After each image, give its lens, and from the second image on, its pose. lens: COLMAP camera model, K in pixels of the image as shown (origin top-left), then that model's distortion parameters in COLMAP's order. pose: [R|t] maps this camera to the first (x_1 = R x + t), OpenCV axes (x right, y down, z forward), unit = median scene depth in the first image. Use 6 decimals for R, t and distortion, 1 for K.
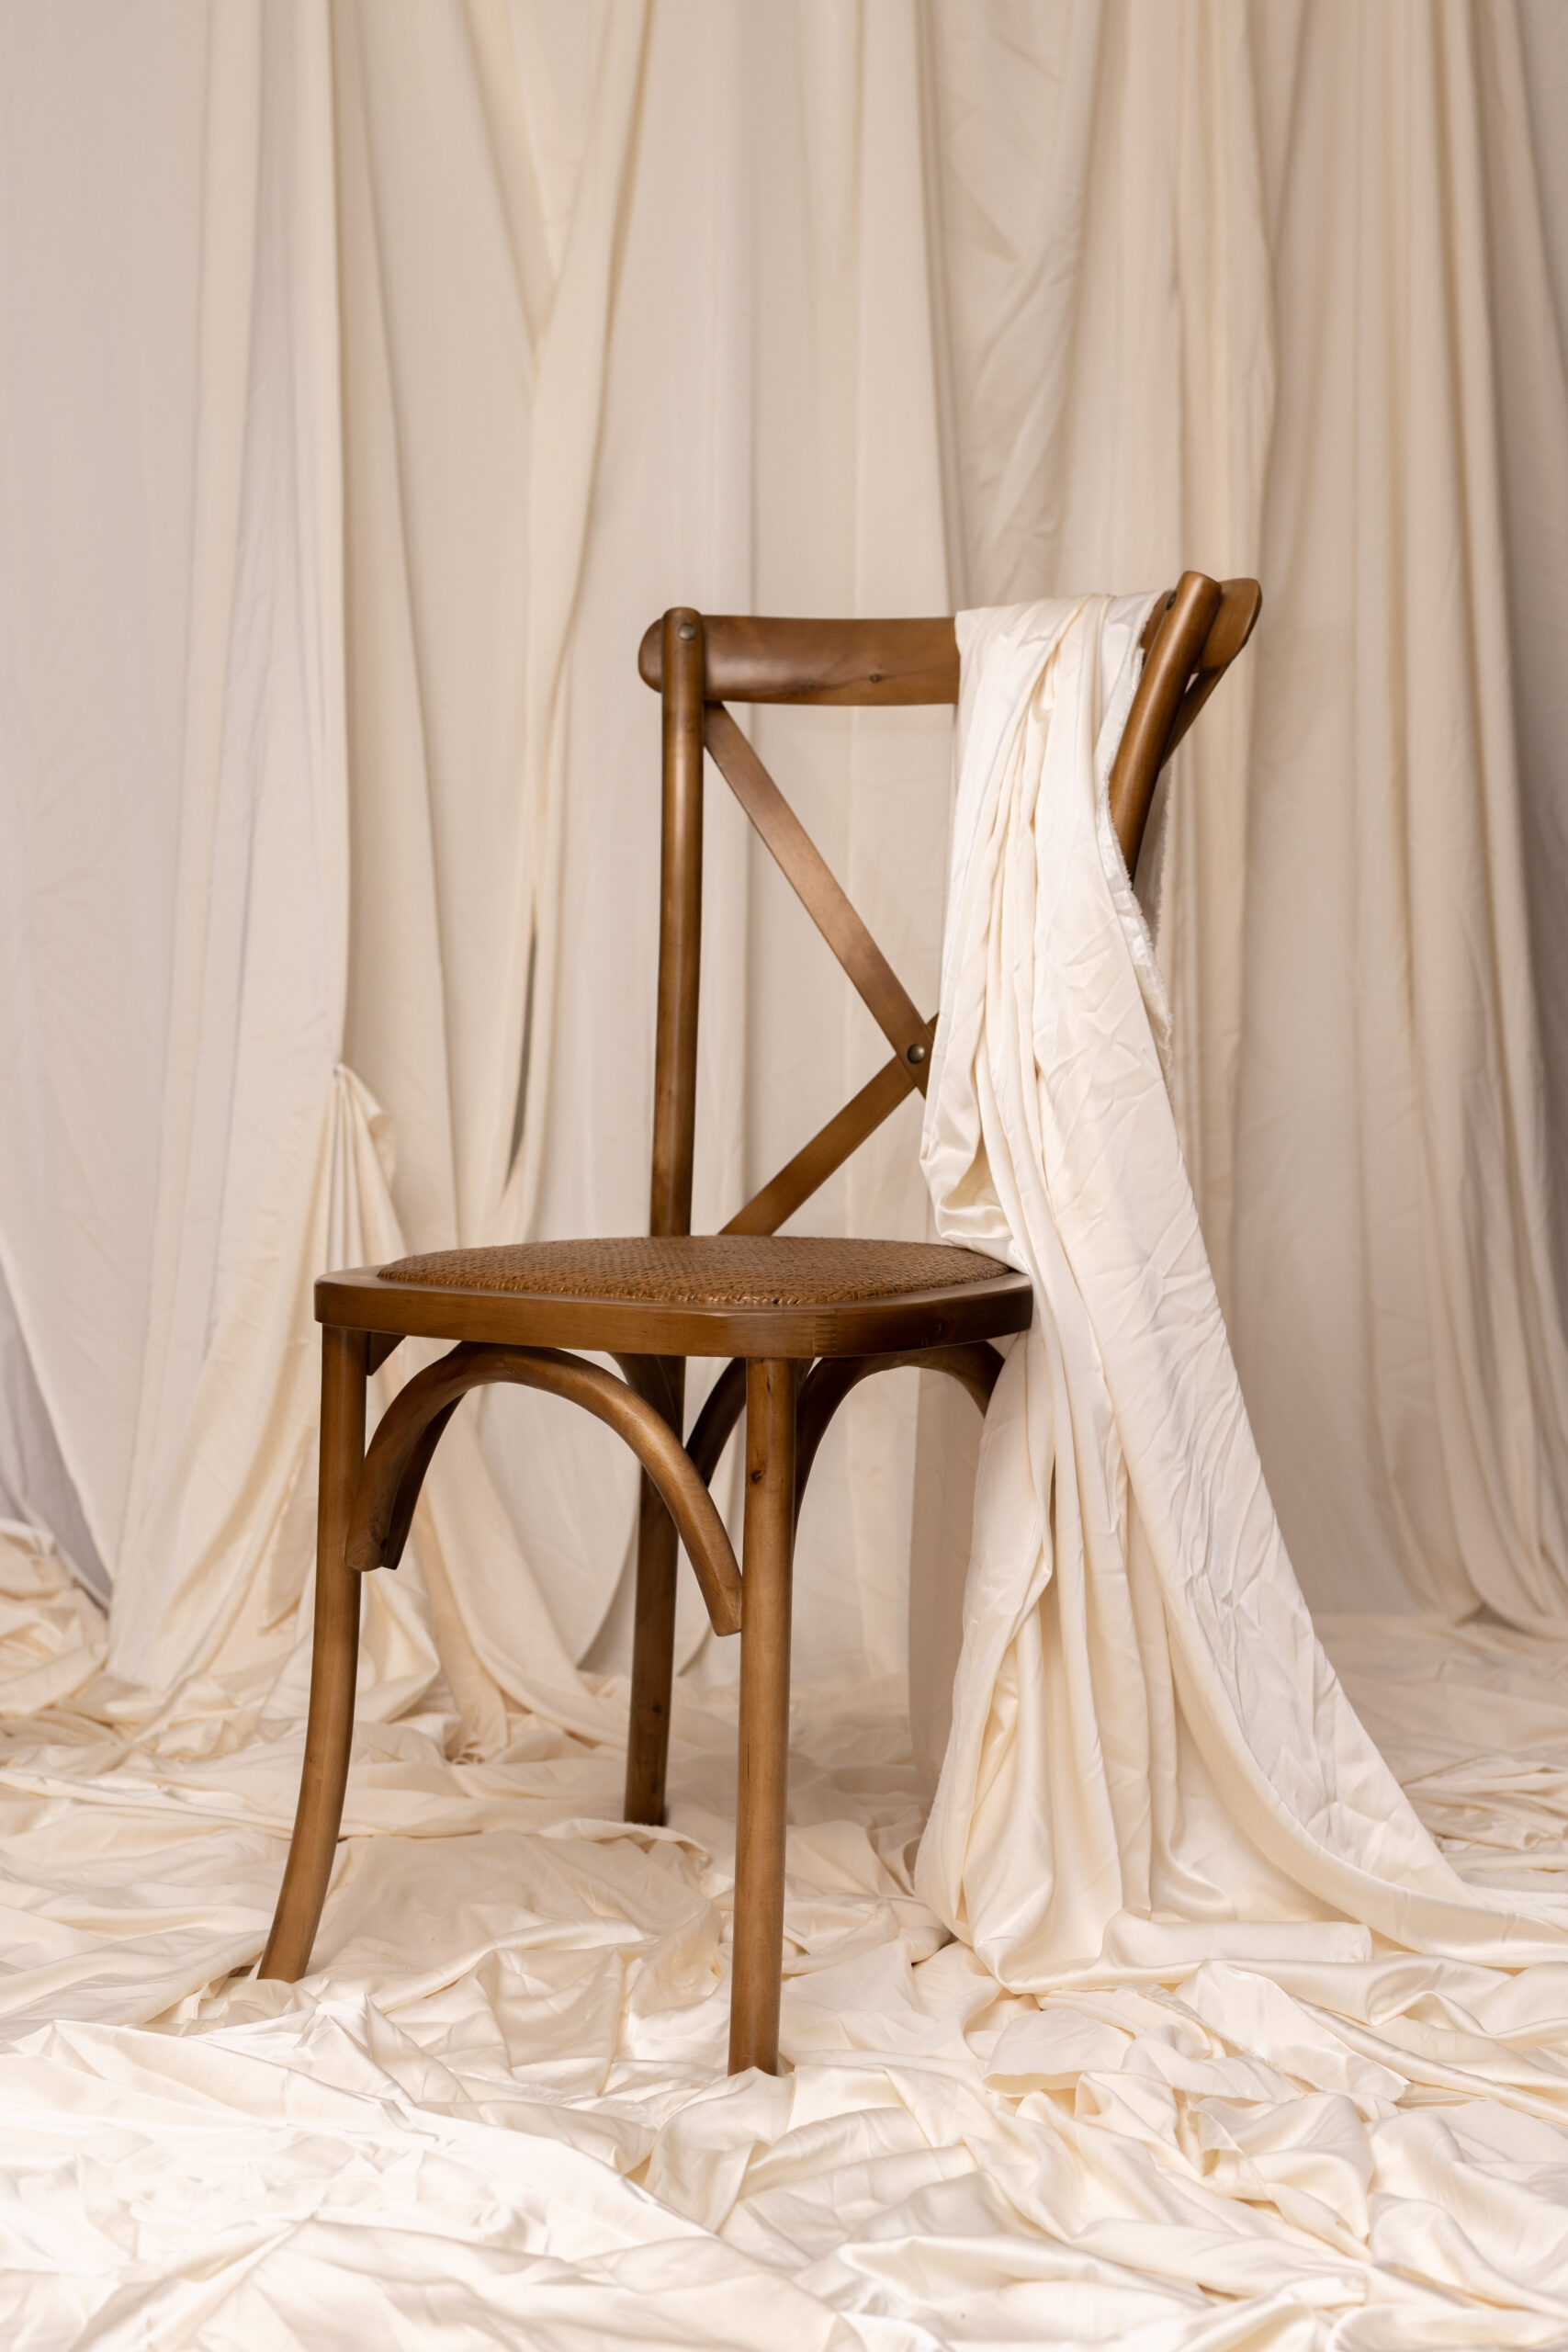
lens RADIAL K [[3747.2, 0, 768.1], [0, 3747.2, 1185.1], [0, 0, 1]] dist [0.132430, 0.000000]
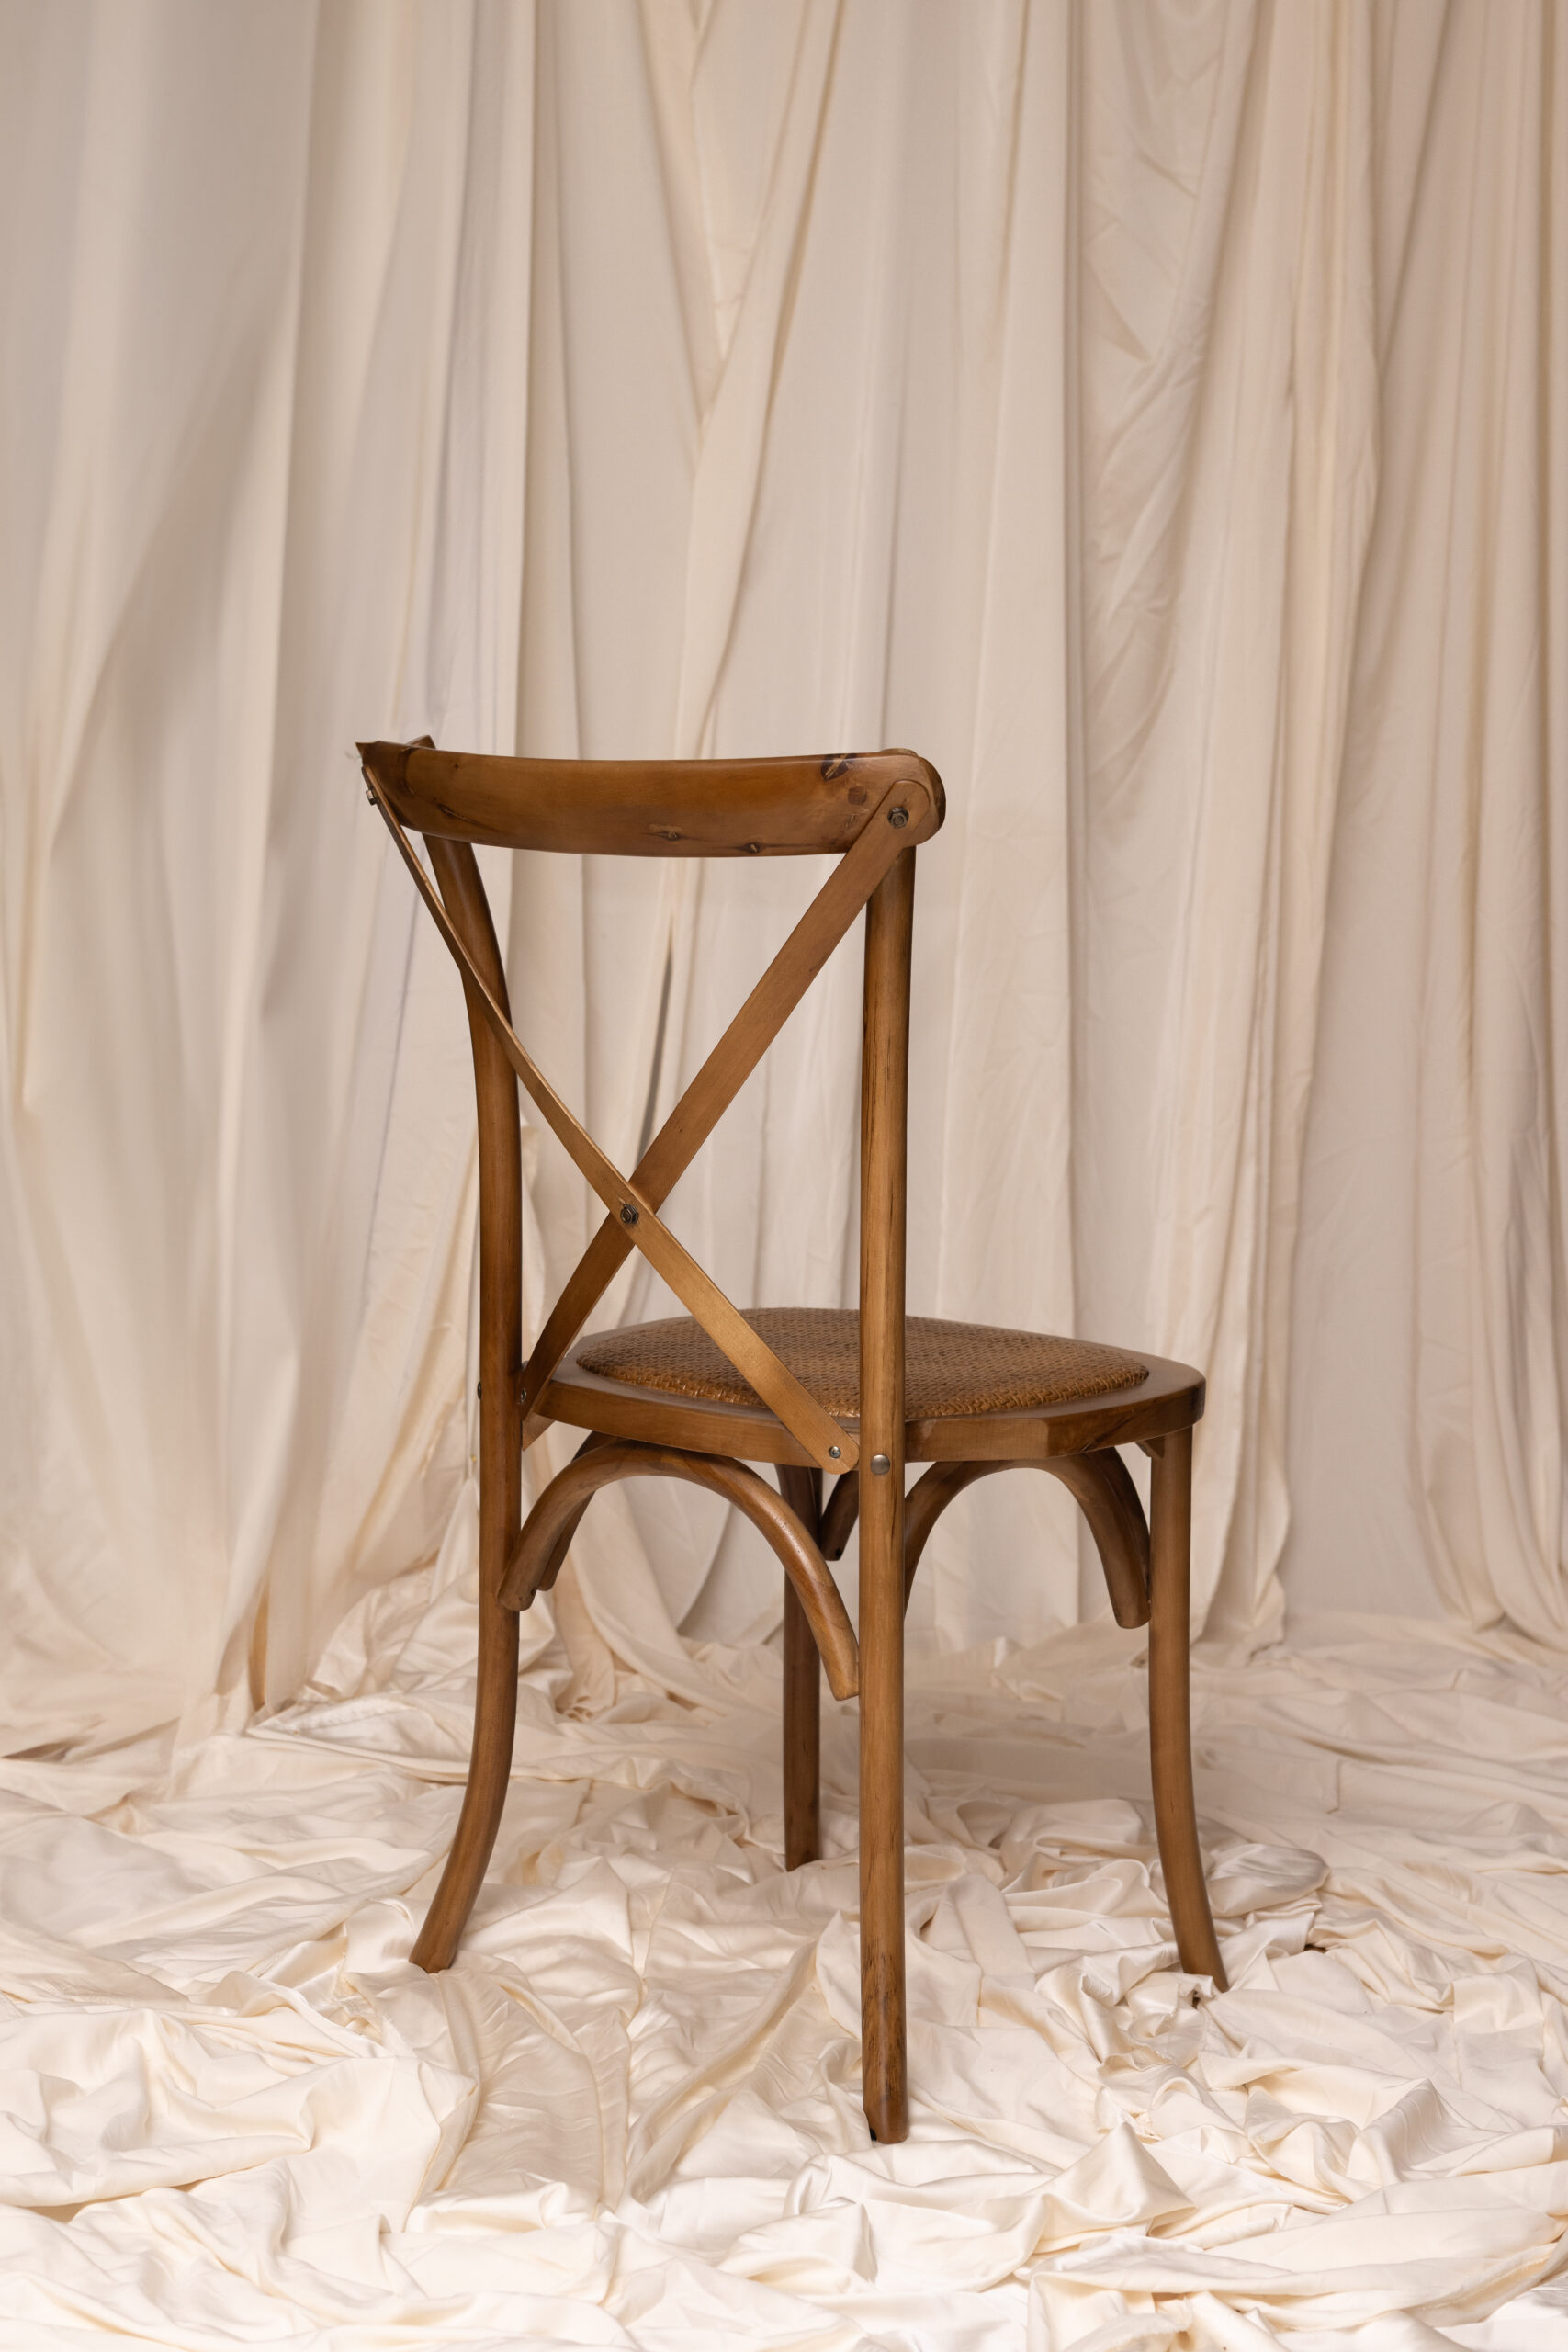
lens RADIAL K [[3747.2, 0, 765.2], [0, 3747.2, 1193.3], [0, 0, 1]] dist [0.132430, 0.000000]
pose [[0.998289, 0.054675, -0.020726, -0.008010], [-0.054064, 0.998116, 0.029001, -0.031334], [0.022273, -0.027831, 0.999364, -0.095517]]
